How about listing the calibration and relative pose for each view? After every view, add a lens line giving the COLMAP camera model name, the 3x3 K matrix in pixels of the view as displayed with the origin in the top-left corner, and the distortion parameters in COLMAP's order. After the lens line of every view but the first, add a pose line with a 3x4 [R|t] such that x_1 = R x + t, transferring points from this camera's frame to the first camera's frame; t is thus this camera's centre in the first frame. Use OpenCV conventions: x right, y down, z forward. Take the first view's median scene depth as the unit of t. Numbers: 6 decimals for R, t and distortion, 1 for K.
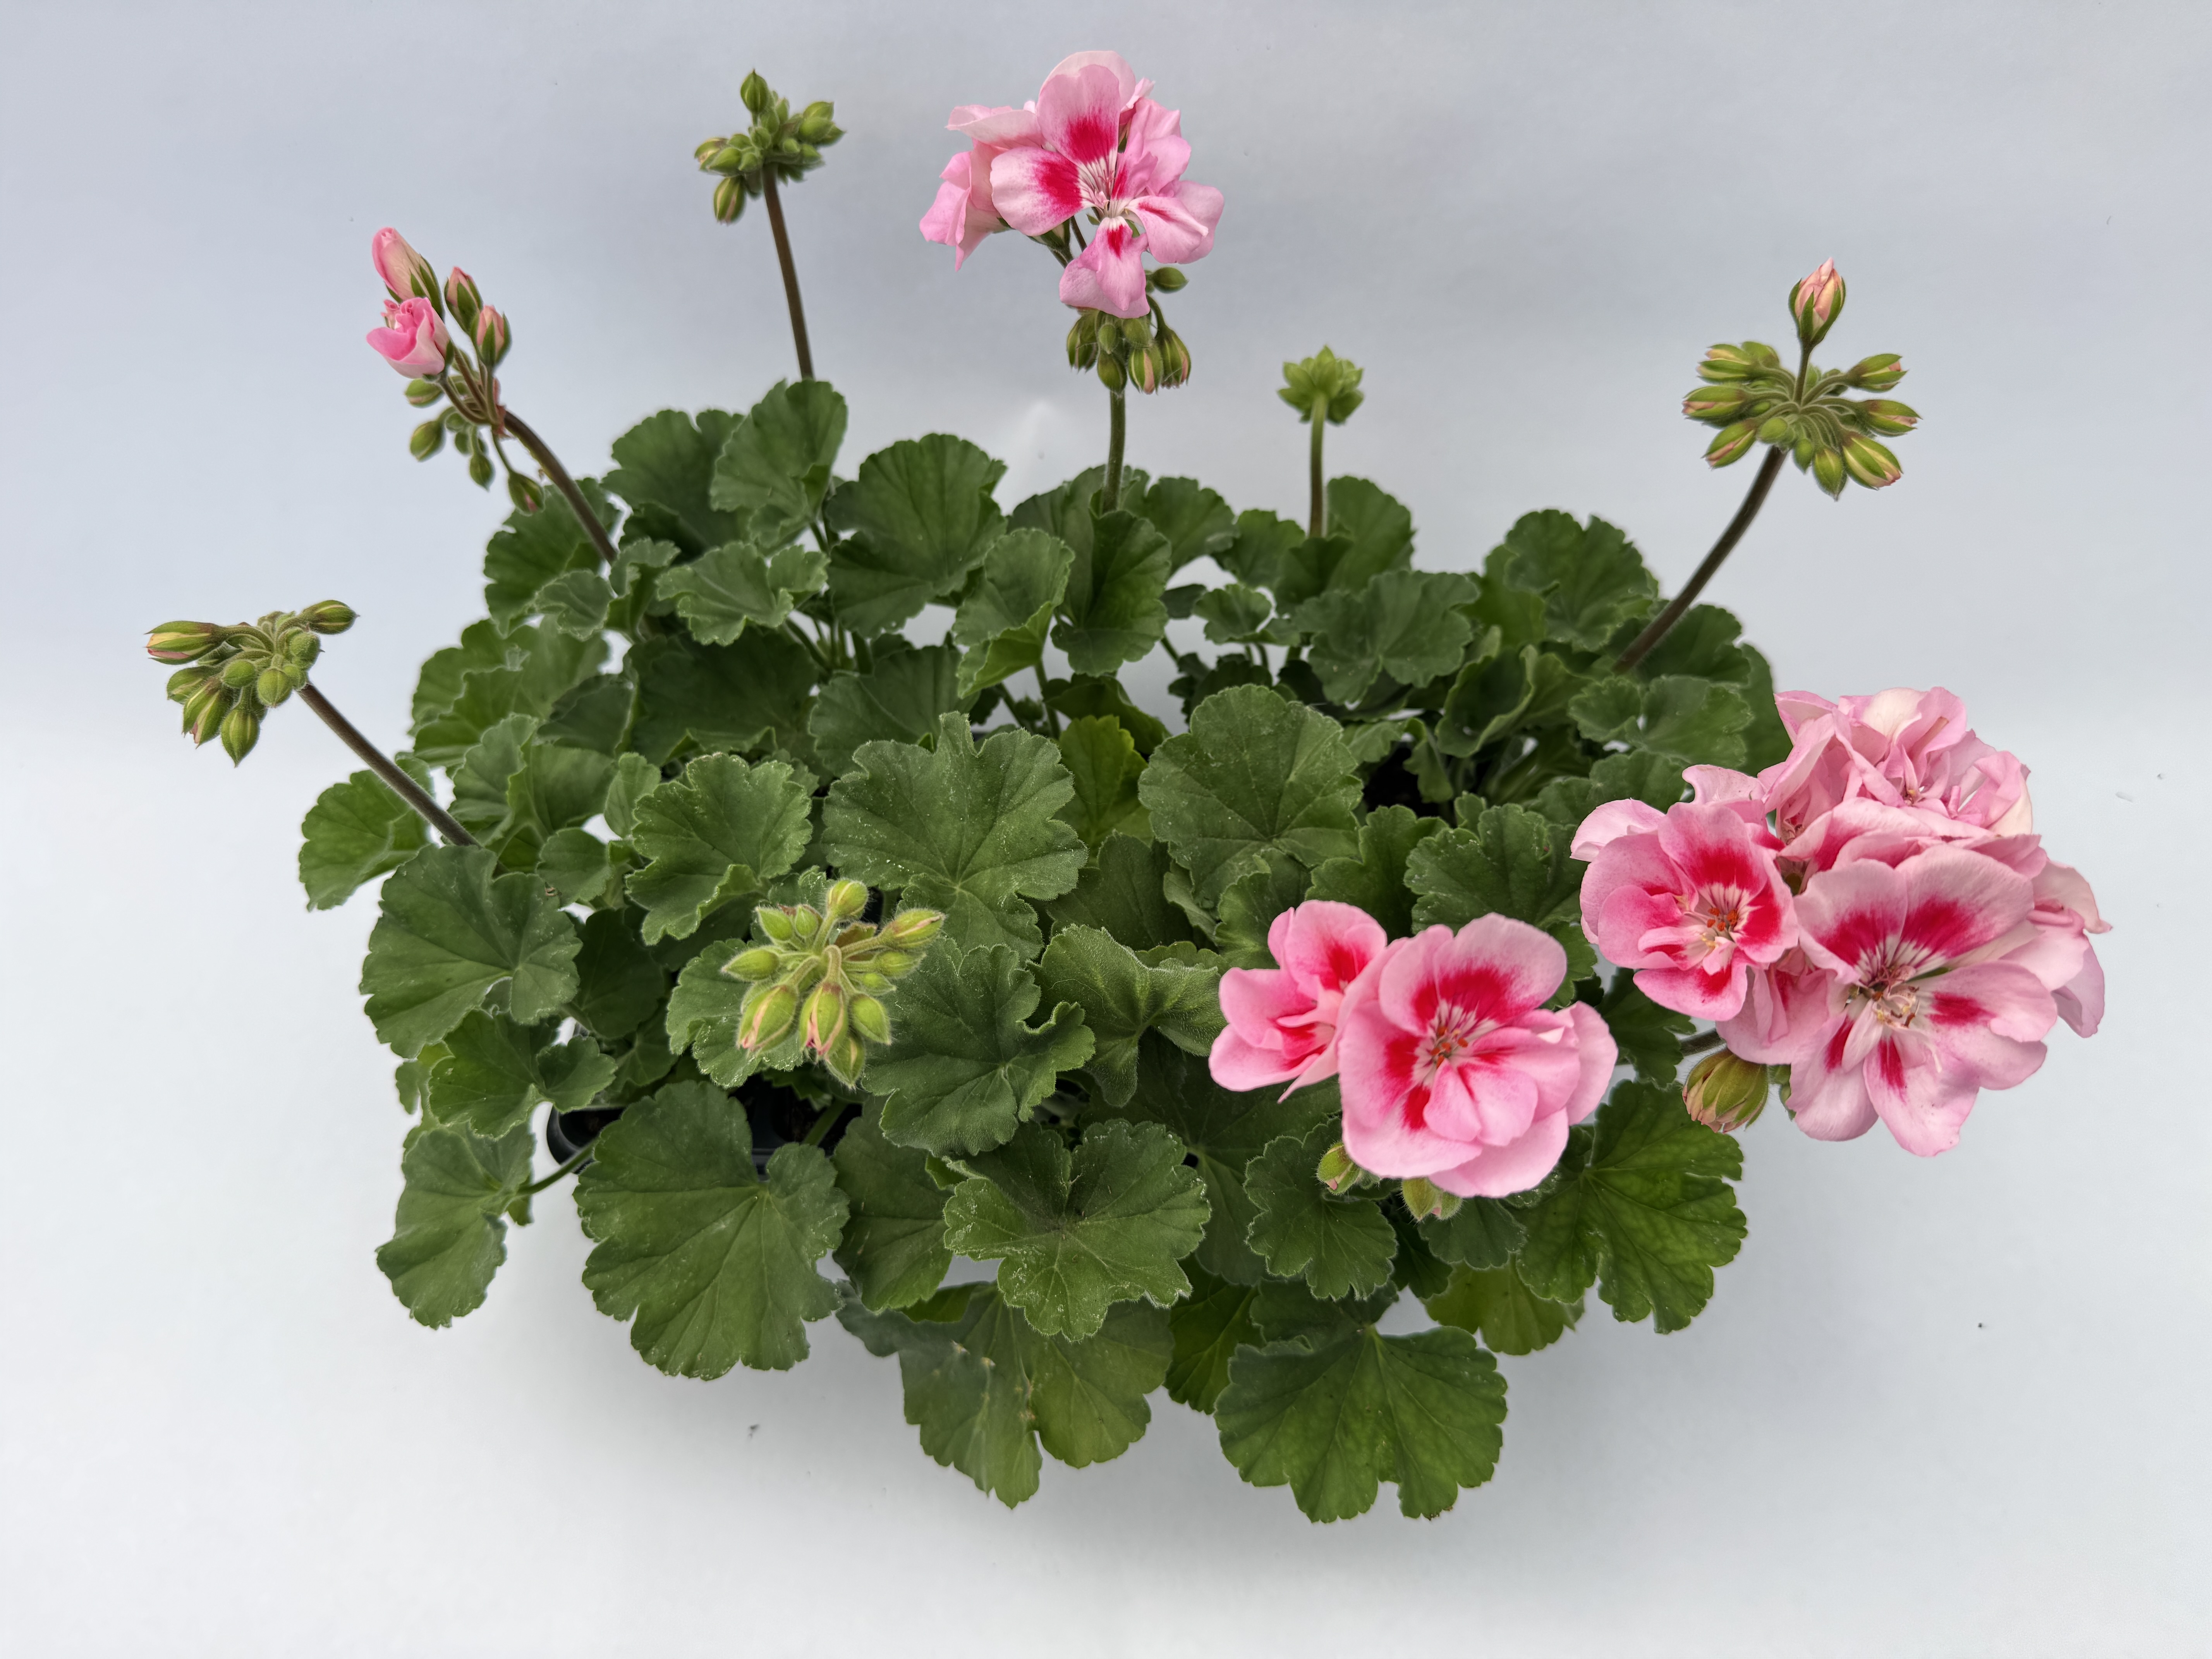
lens RADIAL K [[1595.7, 0, 1106.0], [0, 1595.7, 829.5], [0, 0, 1]] dist [0.120210, -0.298268]
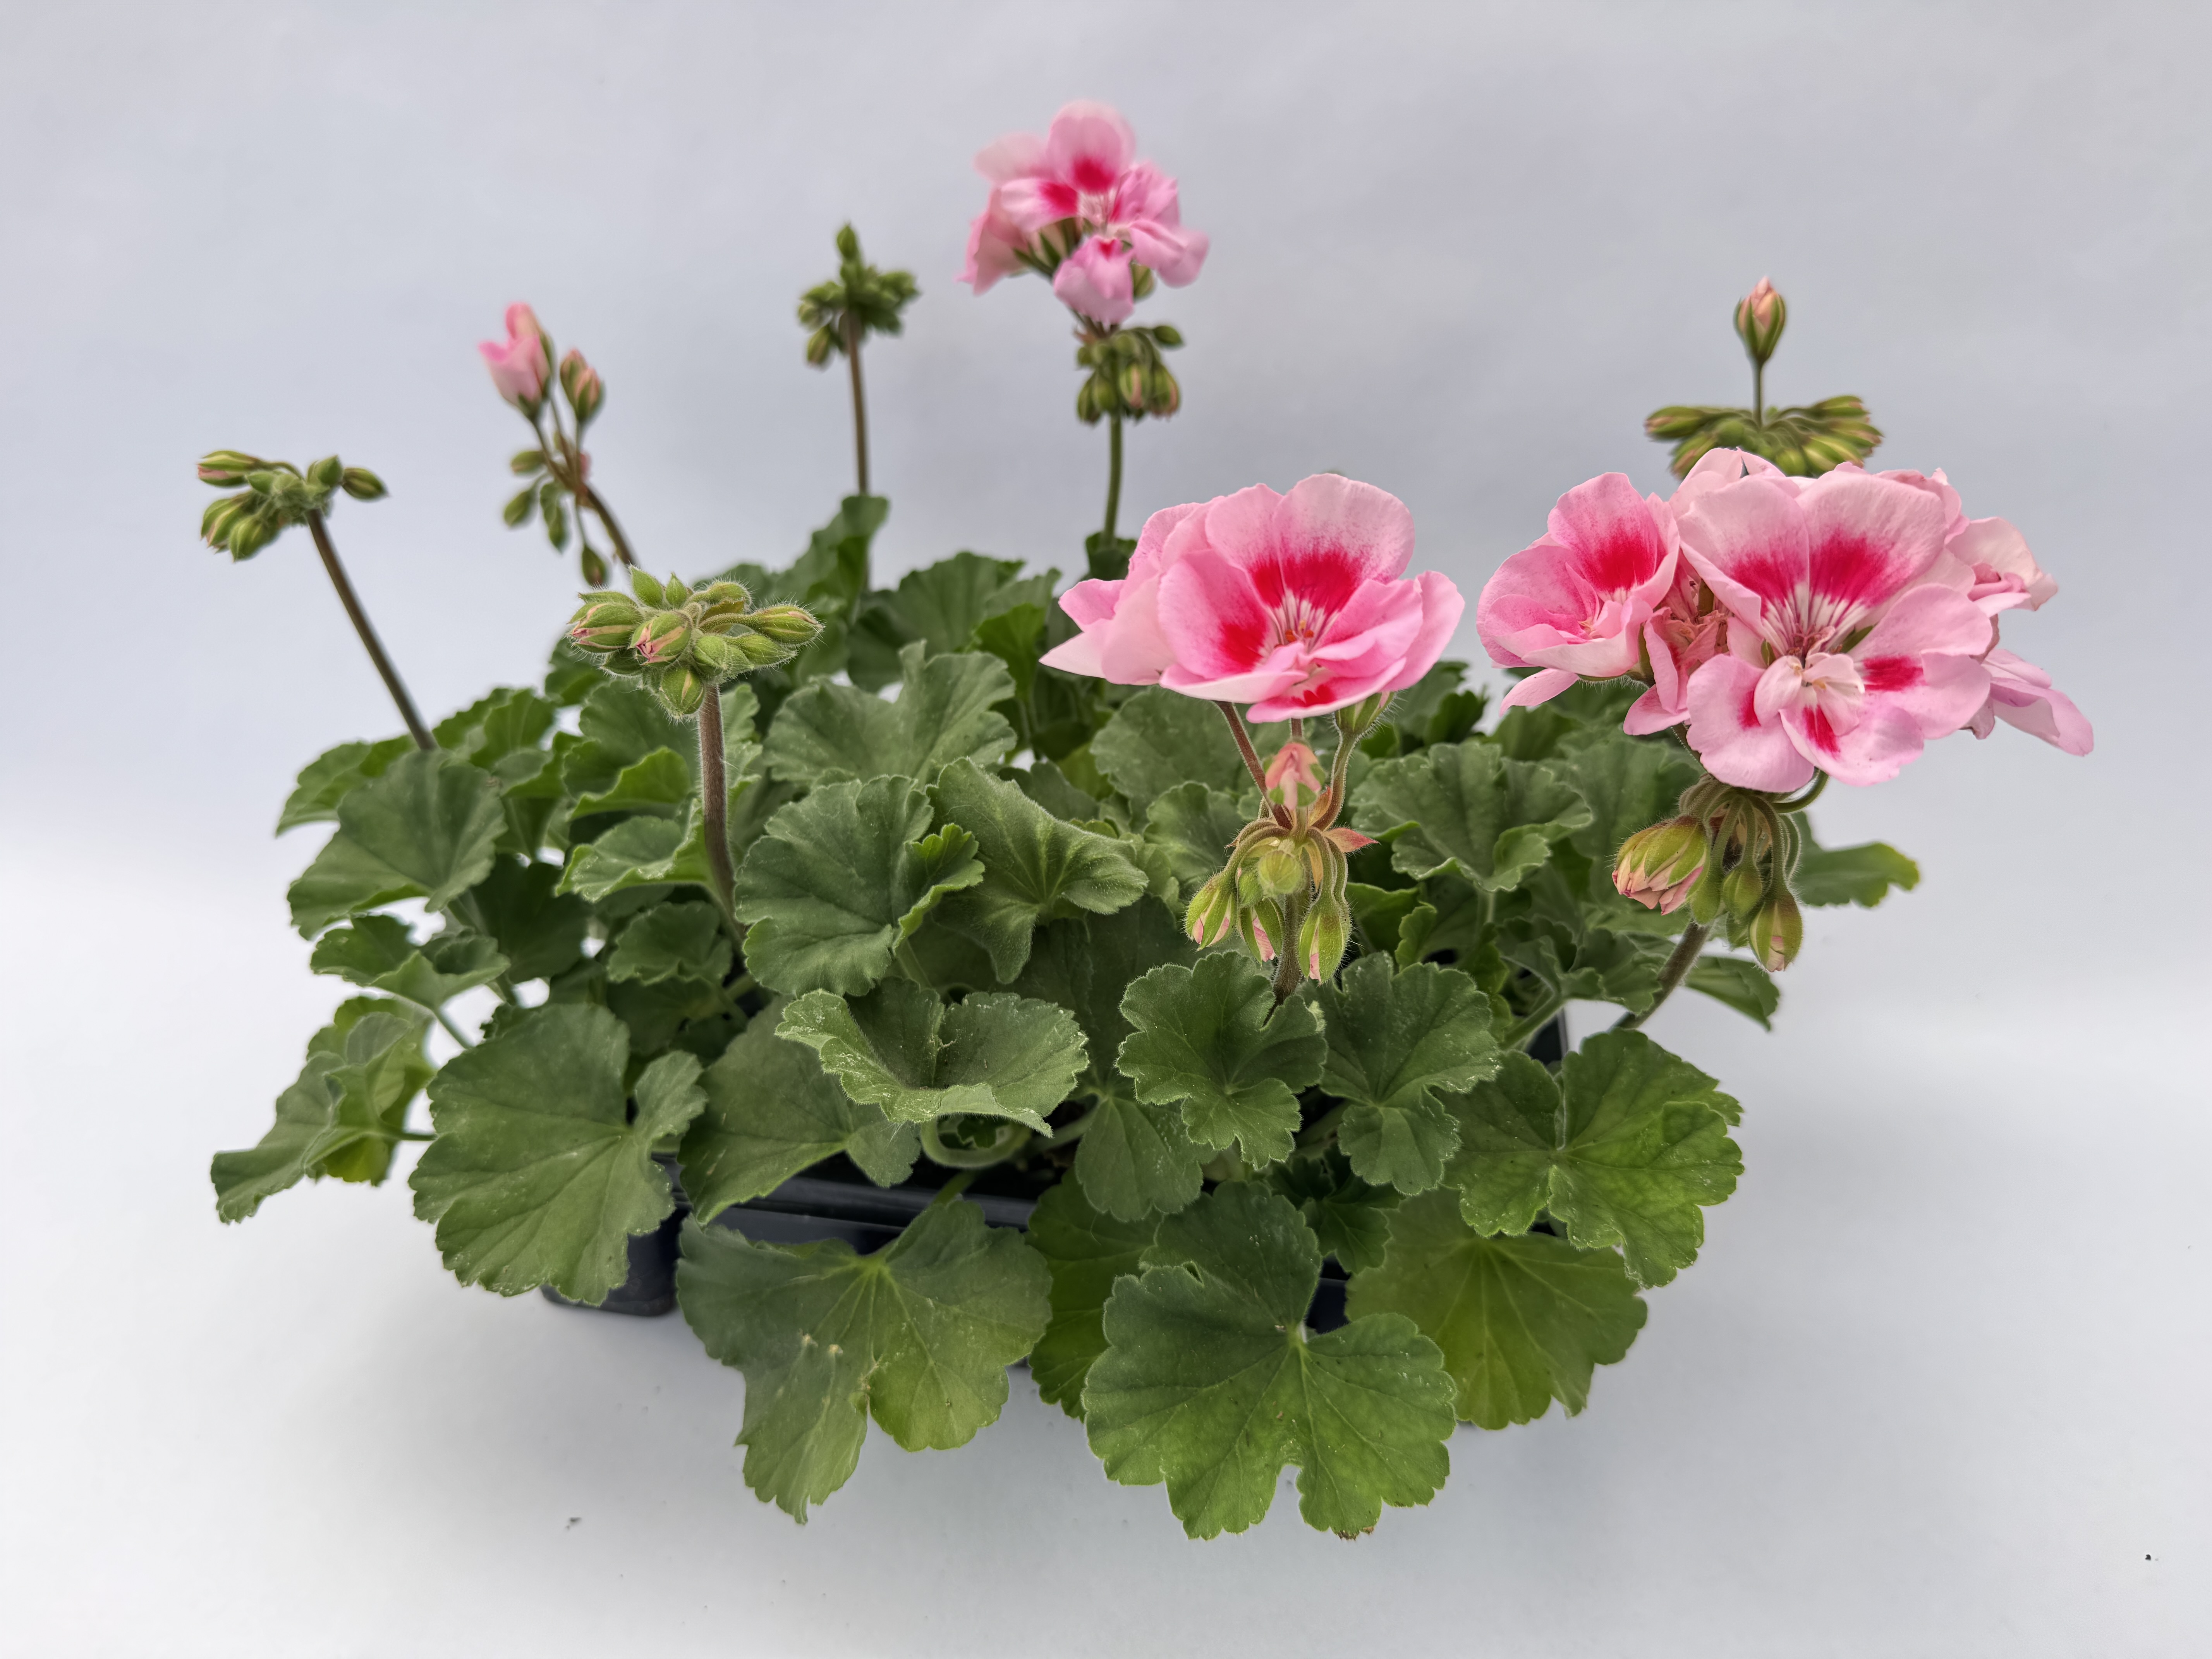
lens RADIAL K [[1599.1, 0, 1106.0], [0, 1599.1, 829.5], [0, 0, 1]] dist [0.144042, -0.402992]
pose [[0.988990, 0.057926, -0.136175, 0.174137], [-0.112995, 0.889801, -0.442139, 0.475624], [0.095558, 0.452658, 0.886549, 0.162917]]
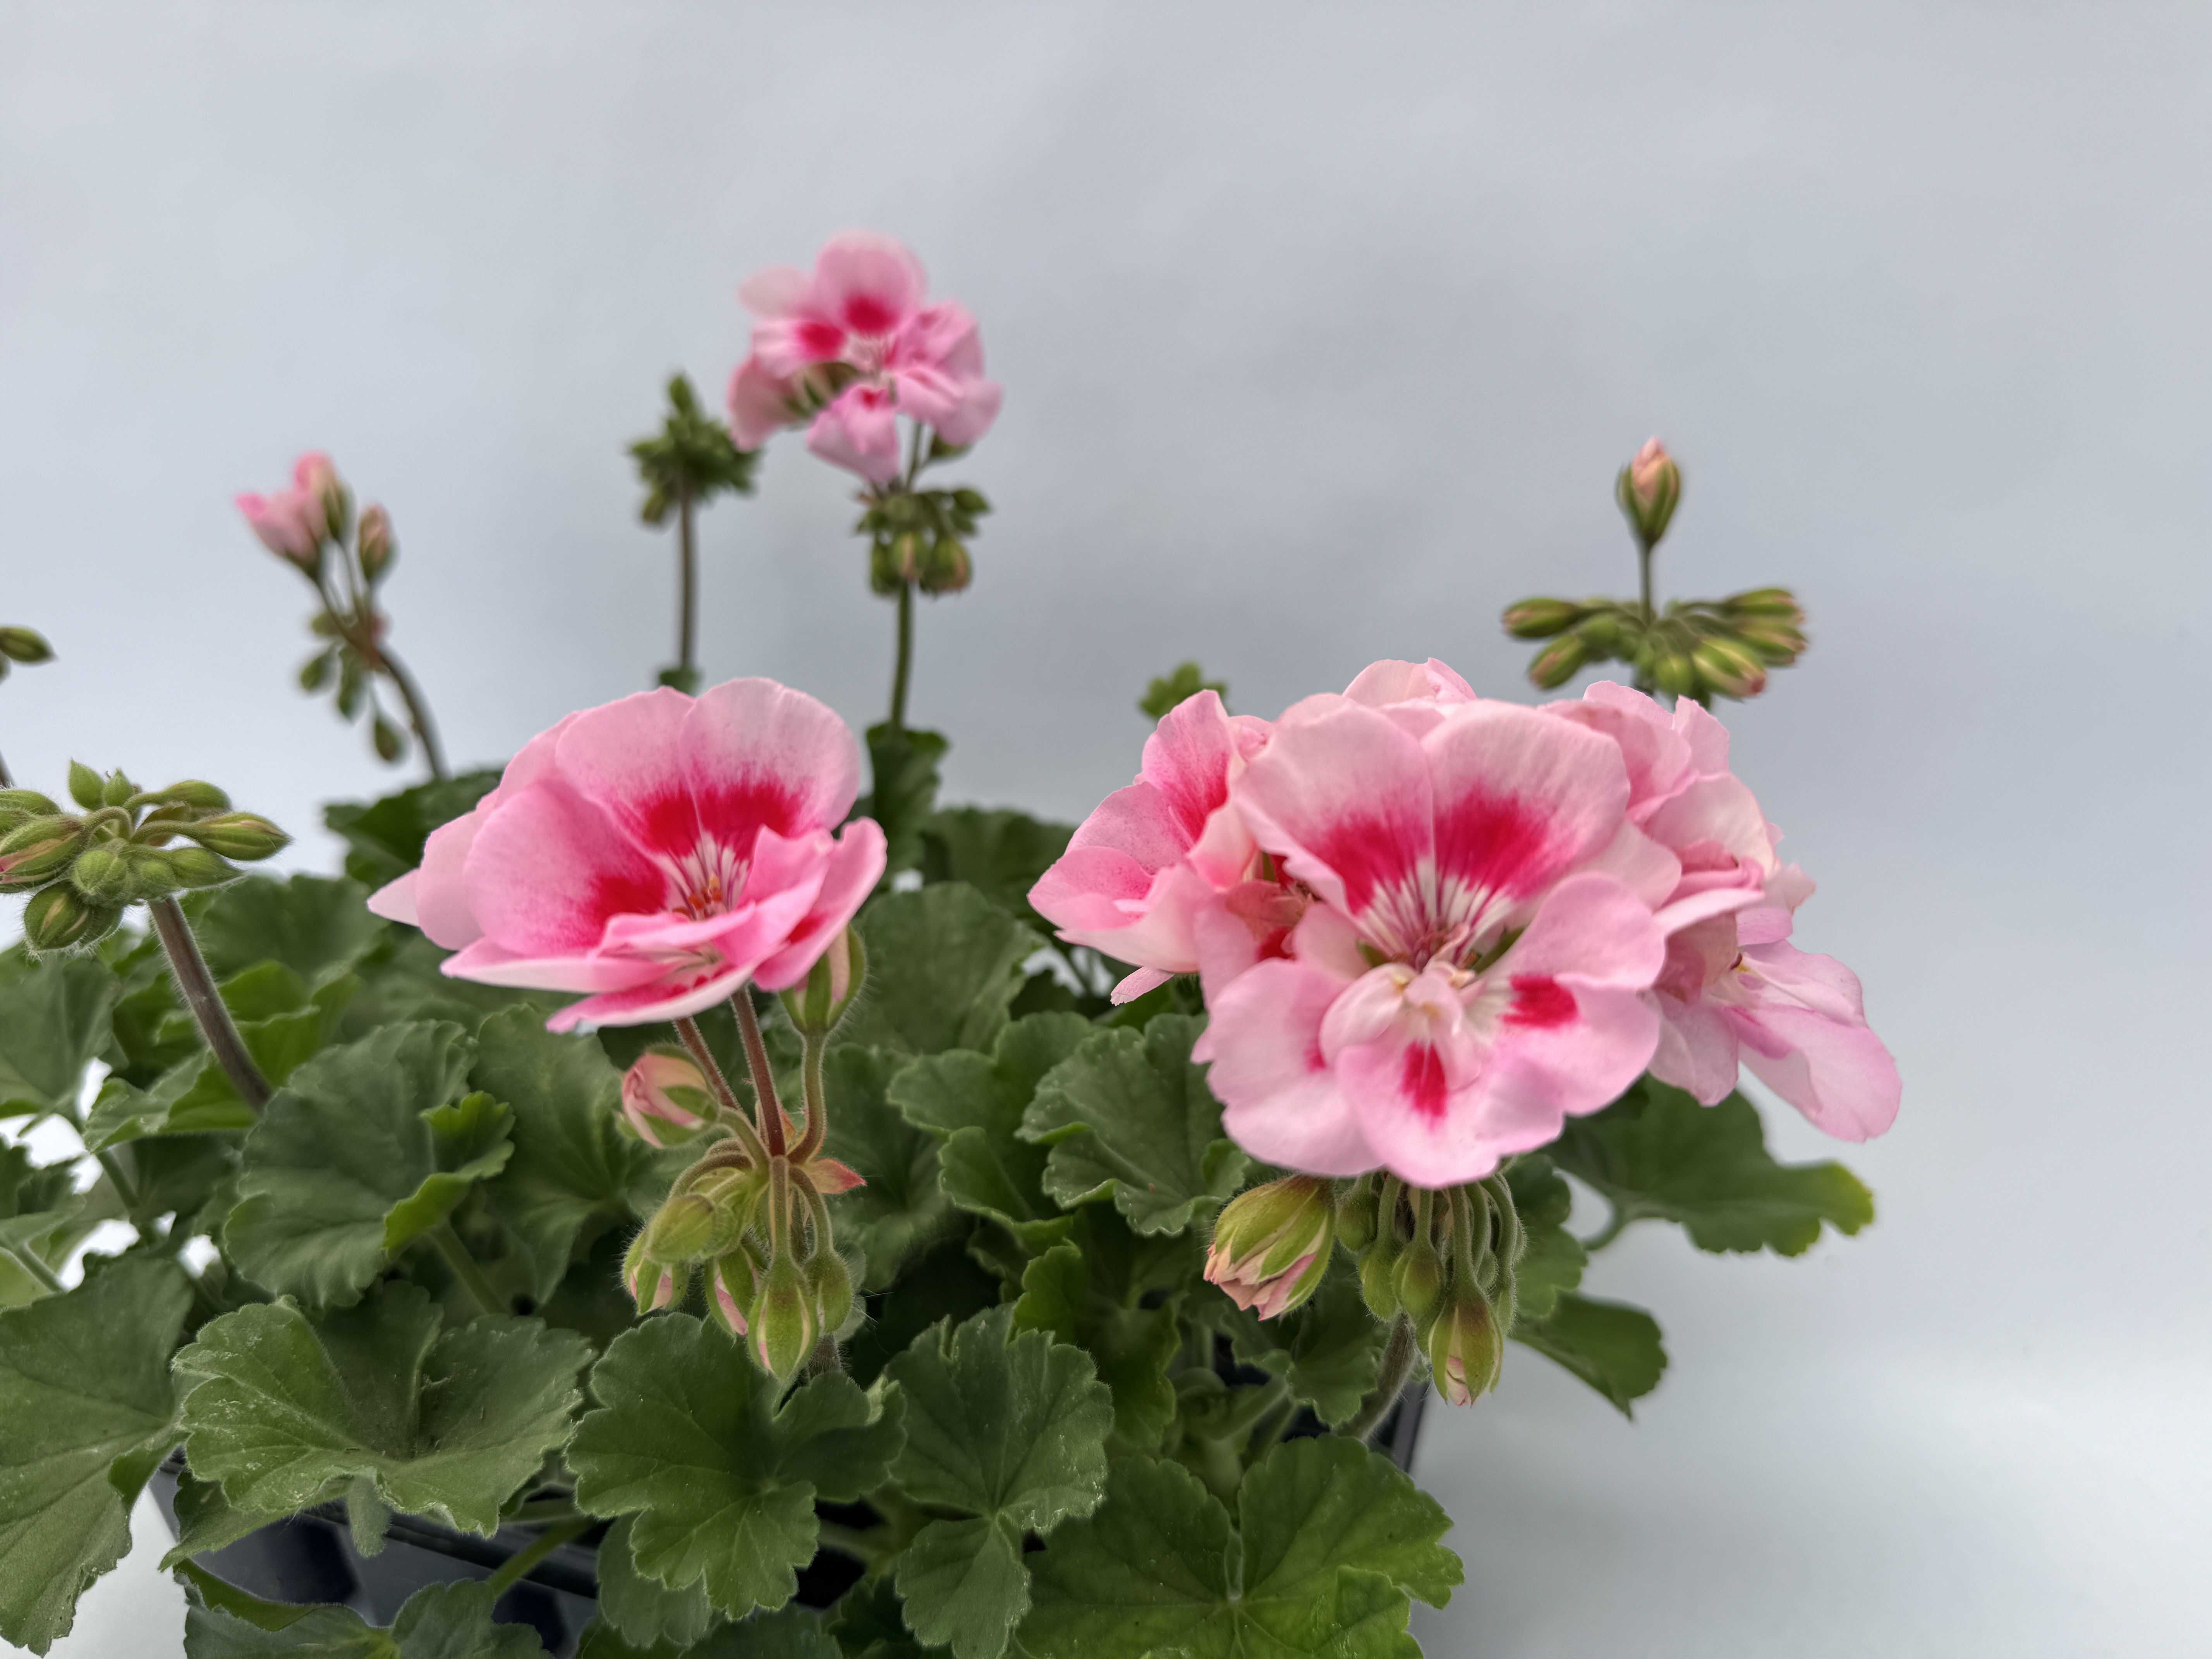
lens RADIAL K [[1624.2, 0, 1106.0], [0, 1624.2, 829.5], [0, 0, 1]] dist [0.058060, -0.128332]
pose [[0.960092, 0.087718, -0.265573, 0.400437], [-0.216783, 0.833355, -0.508452, 0.301304], [0.176716, 0.545733, 0.819114, 0.341420]]
